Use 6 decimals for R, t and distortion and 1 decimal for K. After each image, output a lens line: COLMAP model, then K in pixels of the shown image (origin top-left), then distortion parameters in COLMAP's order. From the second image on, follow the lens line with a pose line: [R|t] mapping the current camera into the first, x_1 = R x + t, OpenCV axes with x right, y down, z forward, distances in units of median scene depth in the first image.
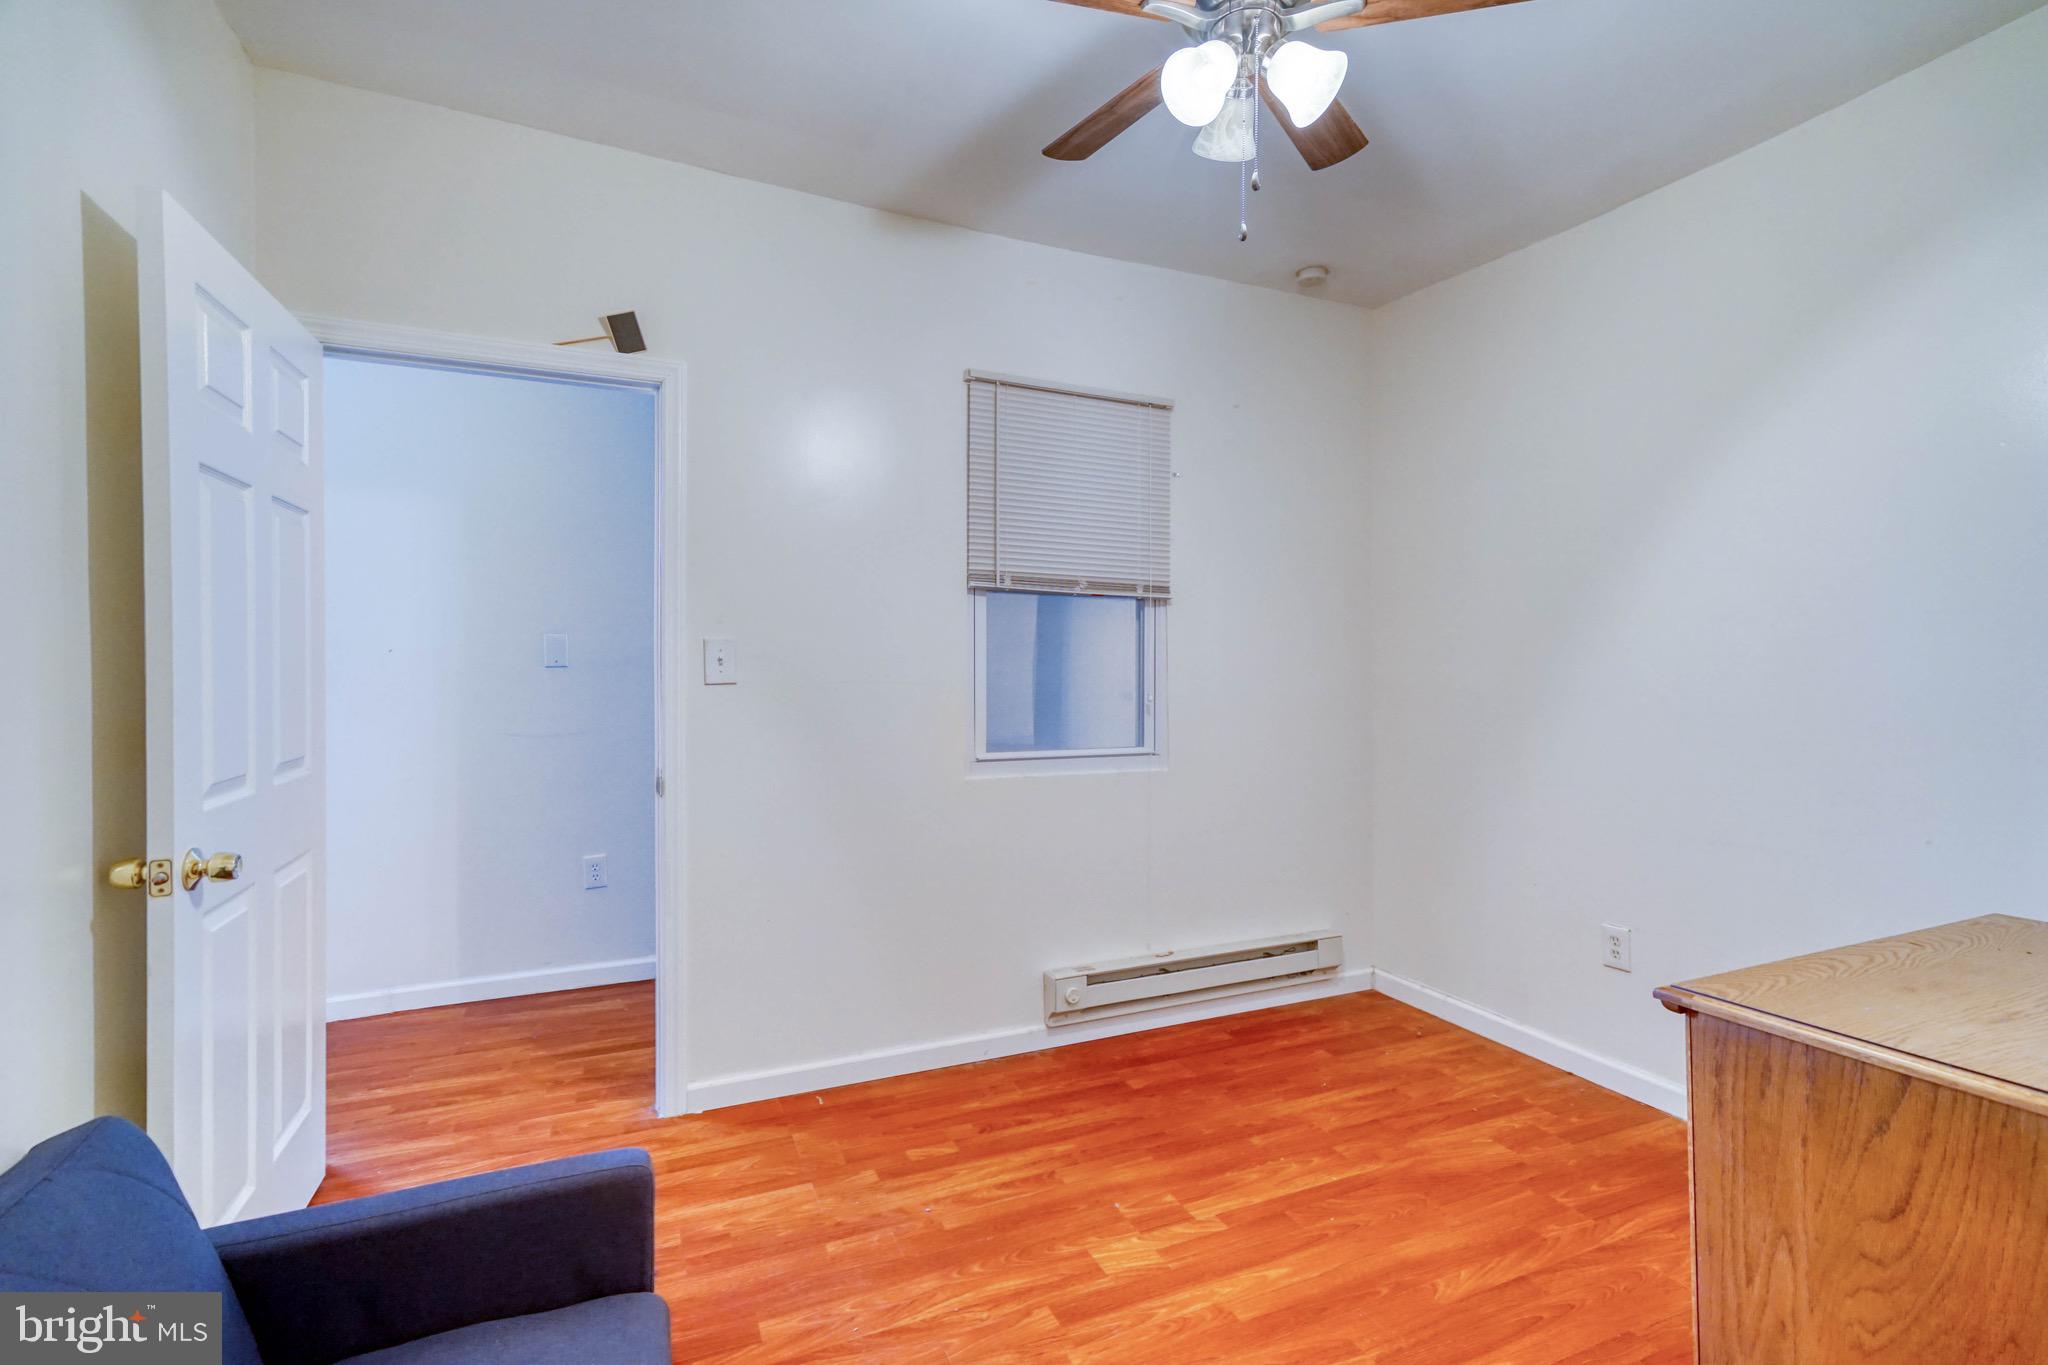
lens RADIAL K [[935.3, 0, 1015.2], [0, 935.3, 687.6], [0, 0, 1]] dist [0.001585, 0.000611]
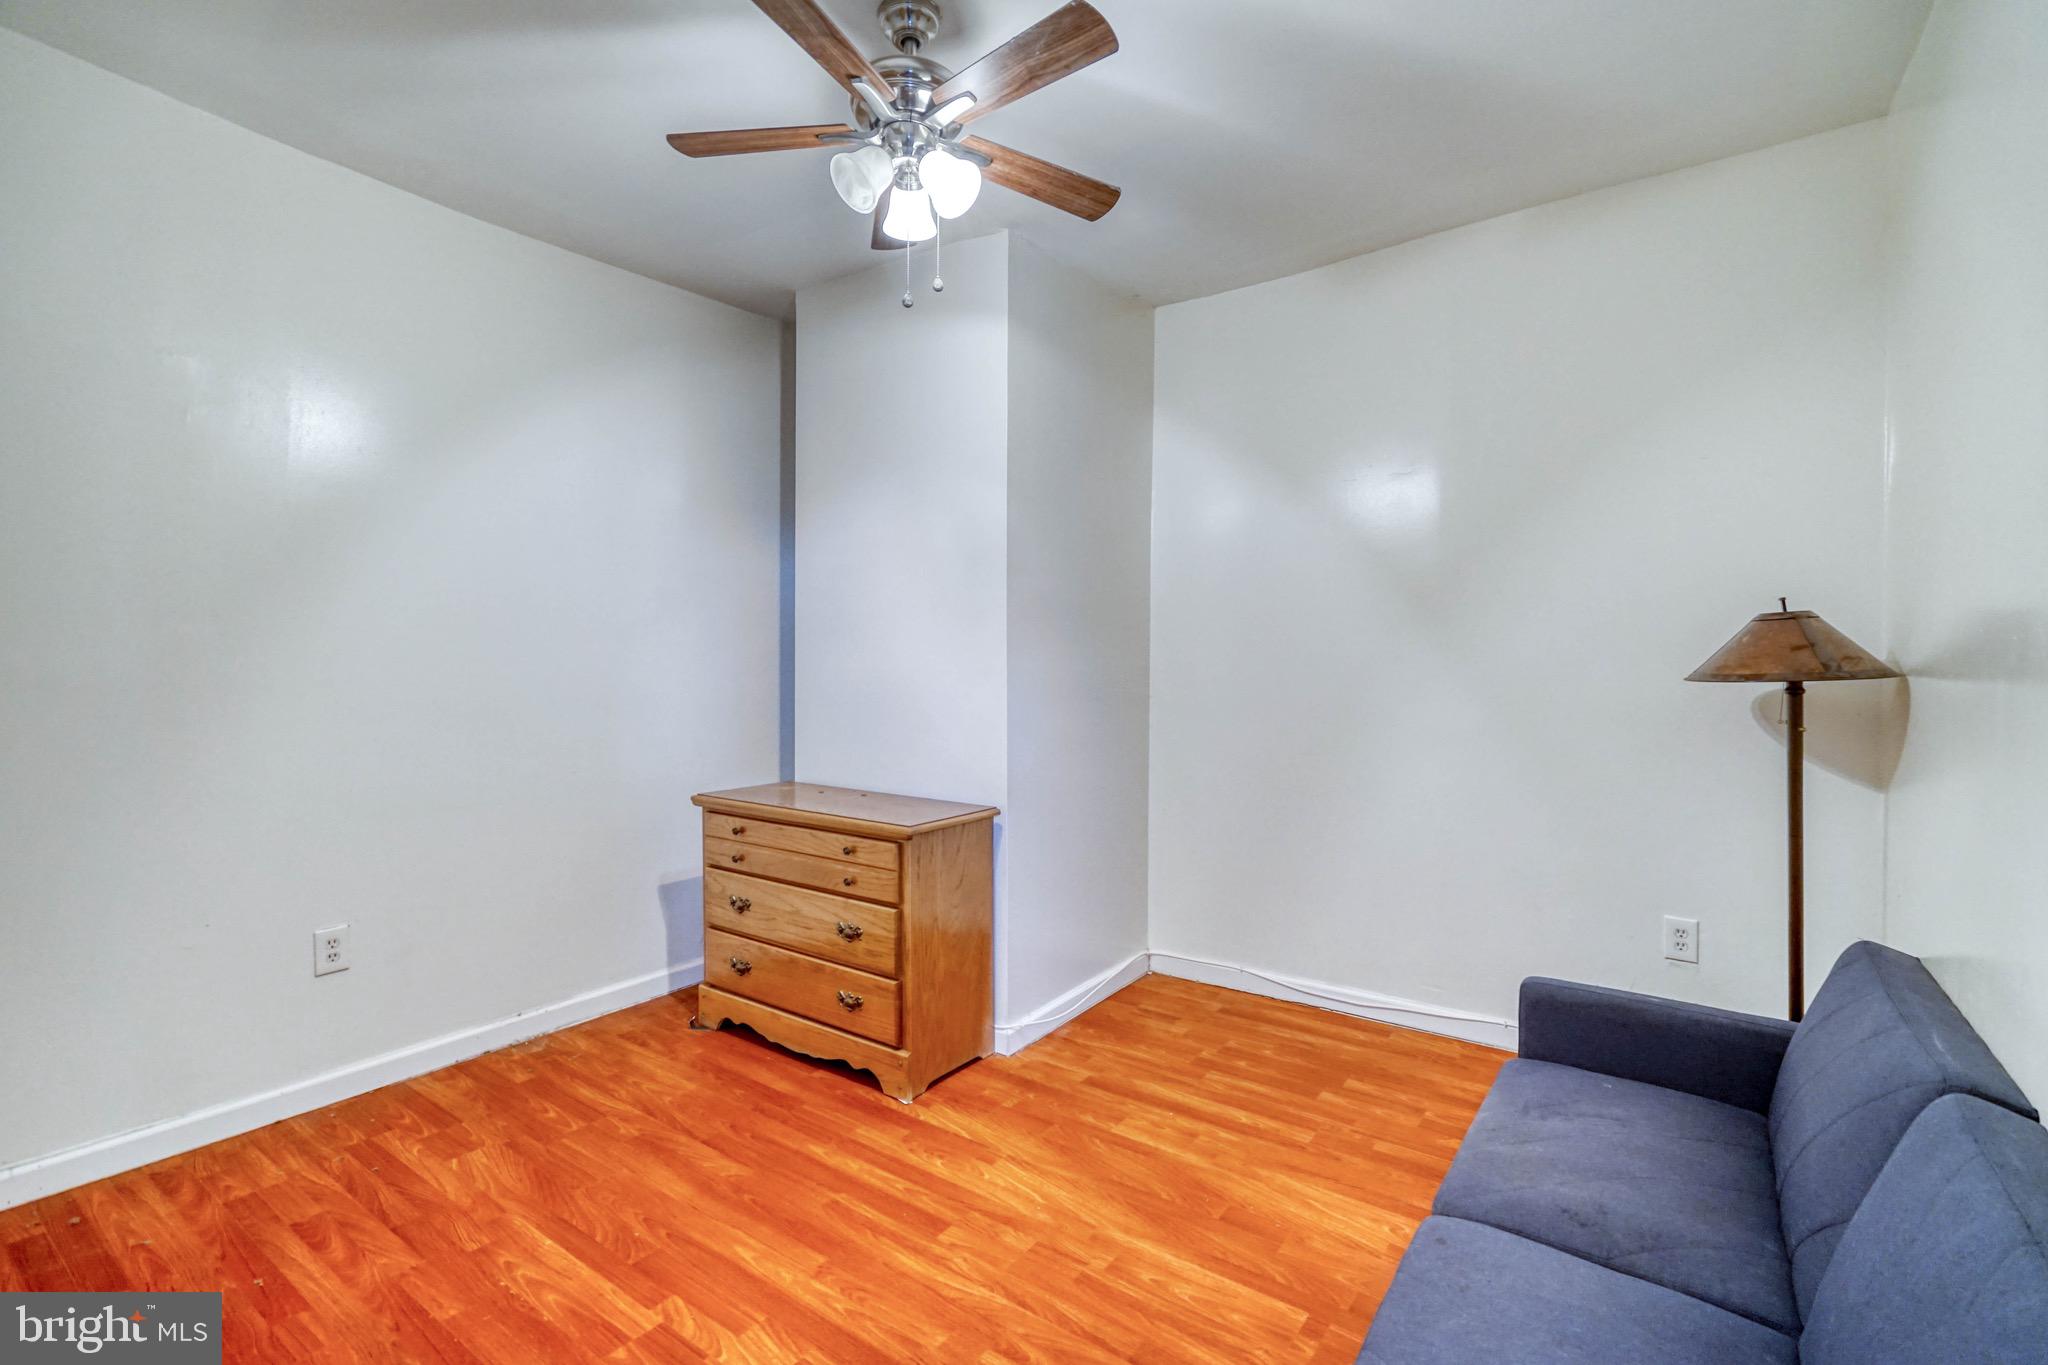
lens RADIAL K [[935.3, 0, 1015.2], [0, 935.3, 687.6], [0, 0, 1]] dist [0.001585, 0.000611]
pose [[-0.510923, -0.026577, 0.859216, -0.601886], [0.011255, 0.999229, 0.037600, -0.018716], [-0.859553, 0.028881, -0.510230, 1.032988]]
